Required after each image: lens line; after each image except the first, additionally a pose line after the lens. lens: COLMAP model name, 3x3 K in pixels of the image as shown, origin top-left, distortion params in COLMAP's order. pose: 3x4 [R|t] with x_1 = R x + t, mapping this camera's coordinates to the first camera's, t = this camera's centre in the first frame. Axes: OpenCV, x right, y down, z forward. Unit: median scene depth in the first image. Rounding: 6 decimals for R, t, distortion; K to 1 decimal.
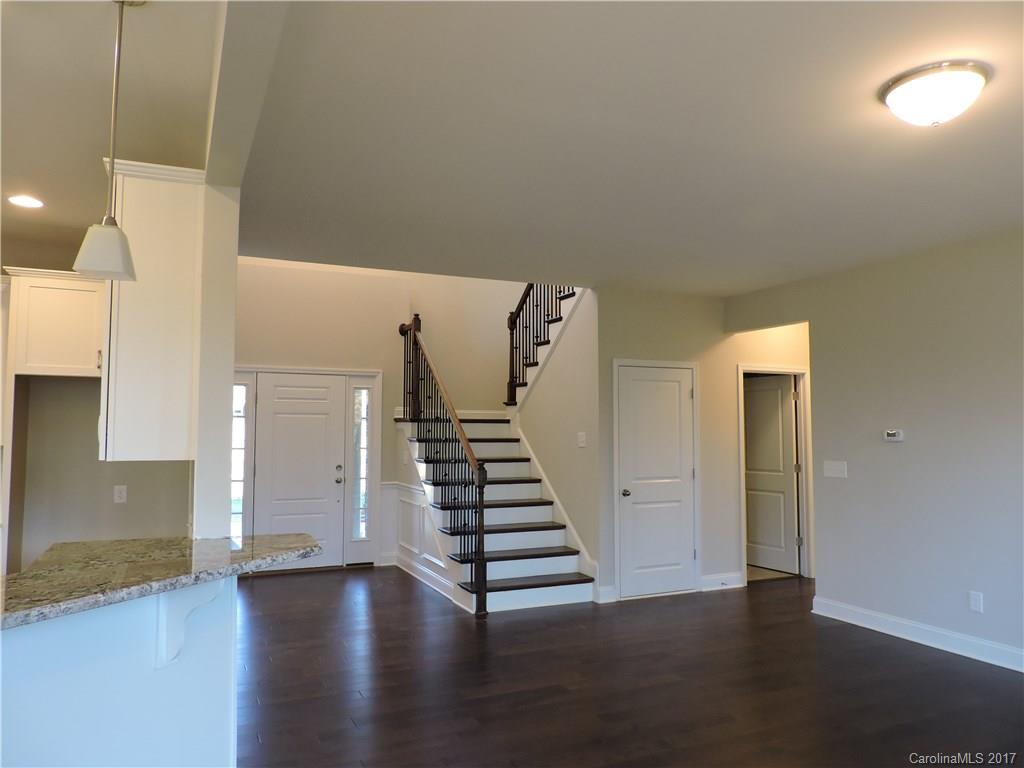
lens RADIAL K [[731.1, 0, 510.2], [0, 731.1, 387.5], [0, 0, 1]] dist [-0.019571, -0.001078]
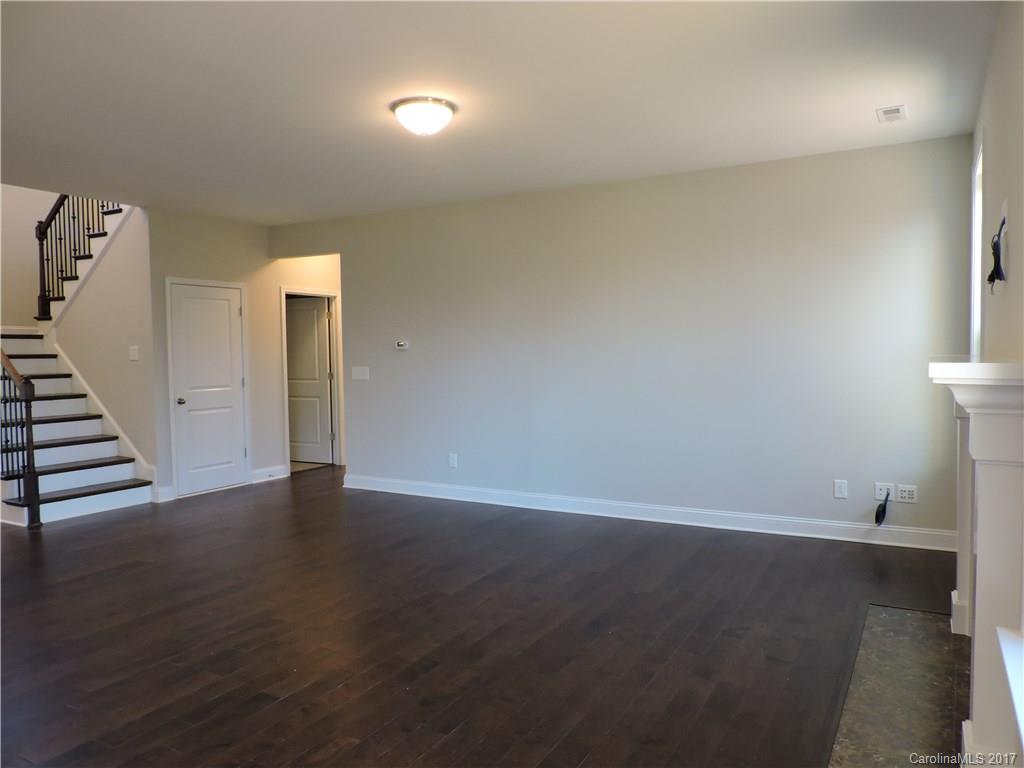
lens RADIAL K [[731.1, 0, 513.6], [0, 731.1, 389.2], [0, 0, 1]] dist [-0.019571, -0.001078]
pose [[0.809785, -0.041049, 0.585288, -0.069760], [-0.023959, 0.994404, 0.102891, 0.001993], [-0.586237, -0.097343, 0.804270, -0.153257]]
